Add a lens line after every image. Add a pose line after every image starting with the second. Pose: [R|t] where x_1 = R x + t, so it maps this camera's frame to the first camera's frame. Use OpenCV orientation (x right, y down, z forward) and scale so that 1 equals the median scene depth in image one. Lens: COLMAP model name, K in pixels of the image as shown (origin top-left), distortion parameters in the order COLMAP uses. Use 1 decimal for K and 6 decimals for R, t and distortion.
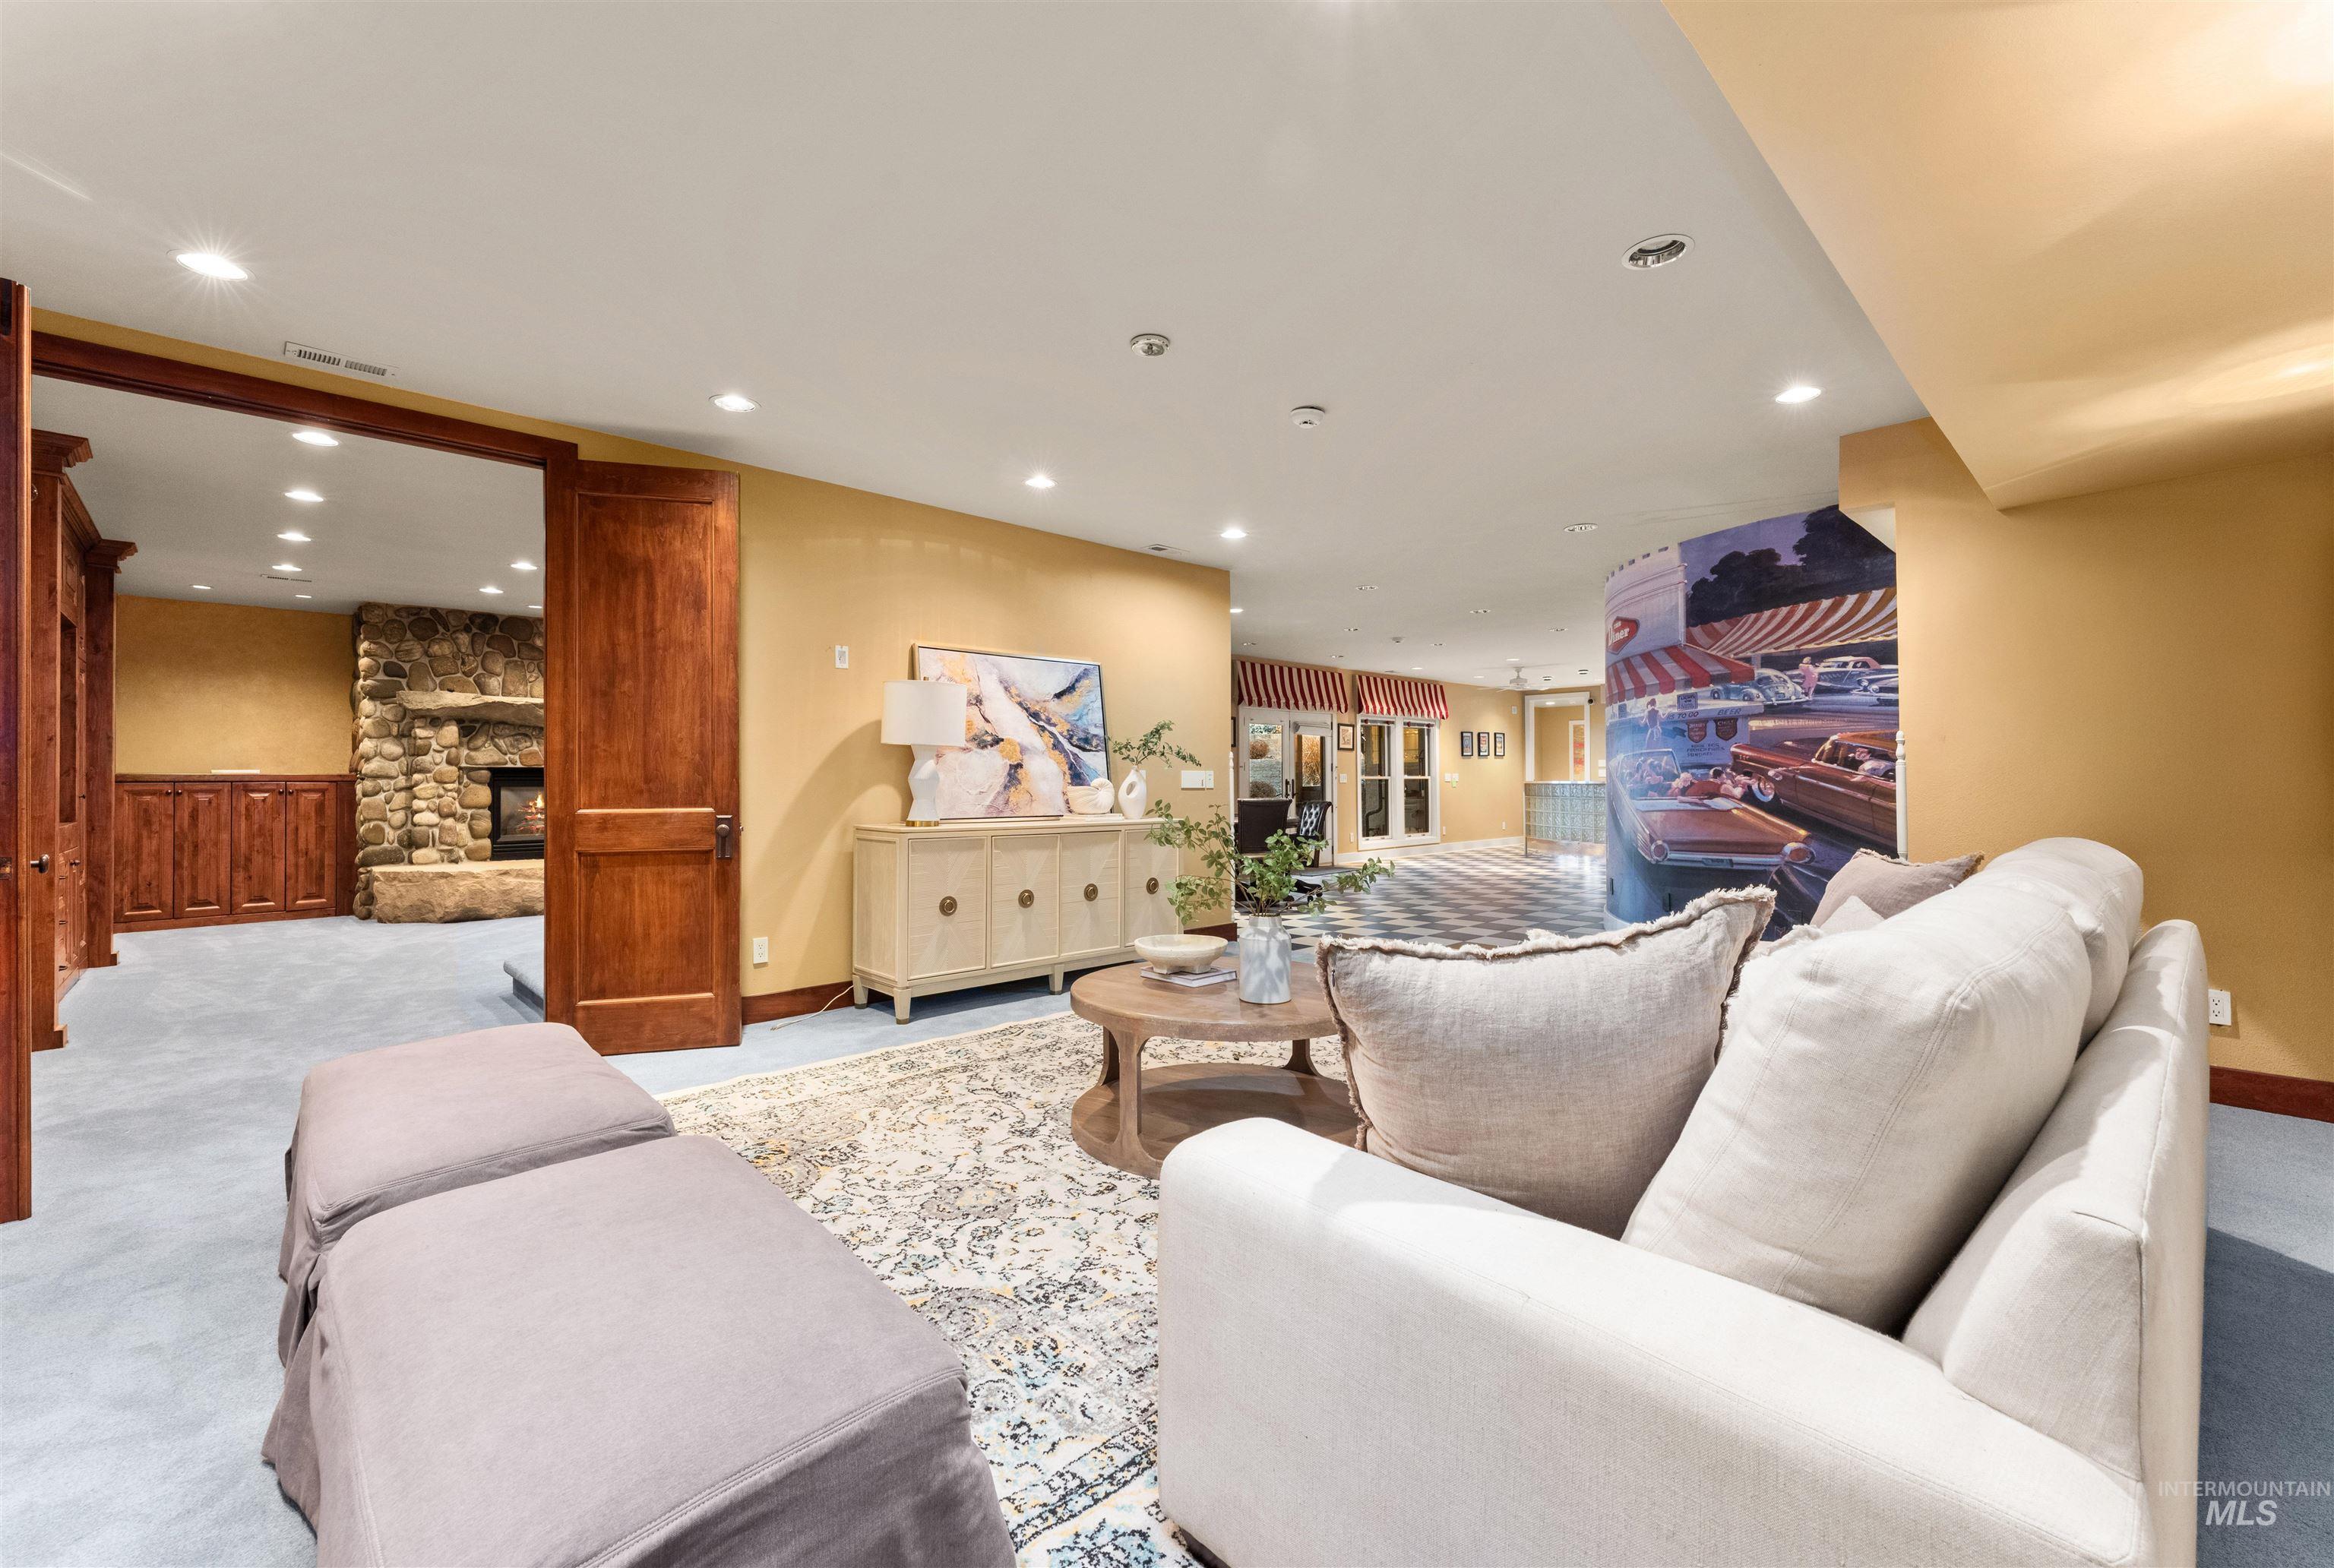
lens RADIAL K [[929.9, 0, 1173.5], [0, 929.9, 765.6], [0, 0, 1]] dist [-0.000006, -0.000450]
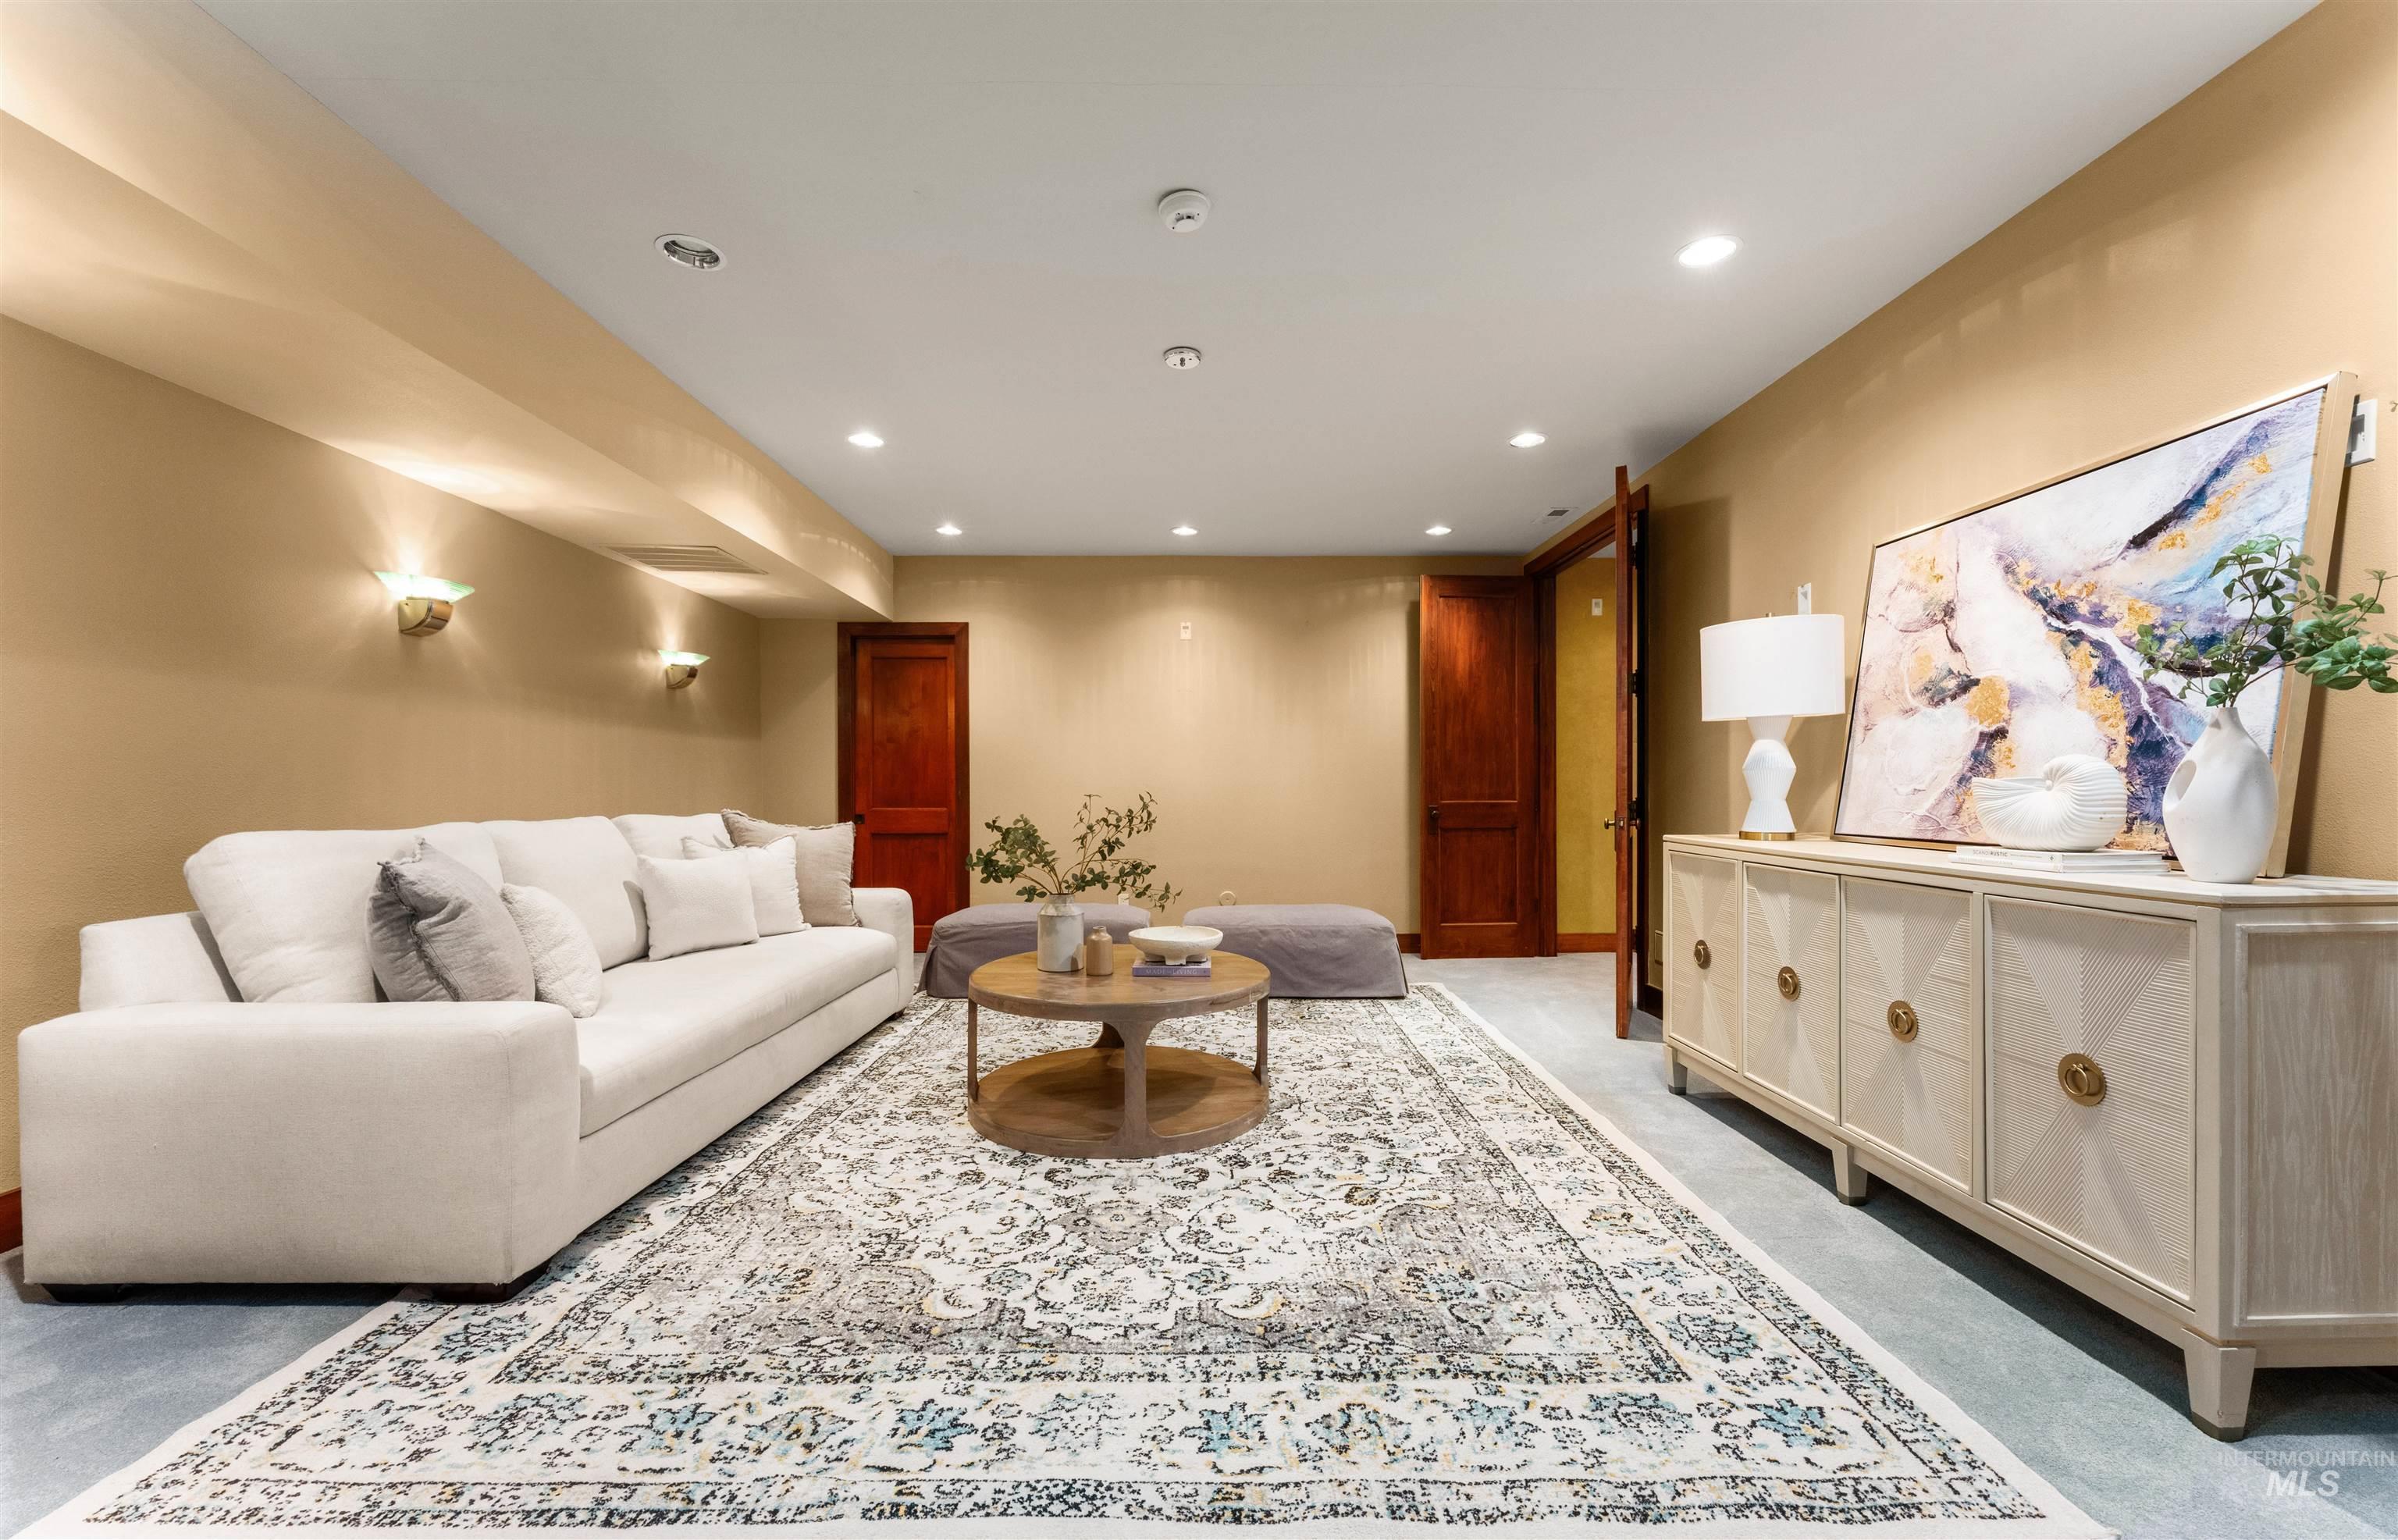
lens RADIAL K [[981.5, 0, 1199.6], [0, 981.5, 785.6], [0, 0, 1]] dist [-0.001510, -0.000098]
pose [[-0.686493, -0.002151, -0.727133, 0.458634], [0.012158, 0.999822, -0.014437, 0.028147], [0.727035, -0.018751, -0.686344, 1.050869]]
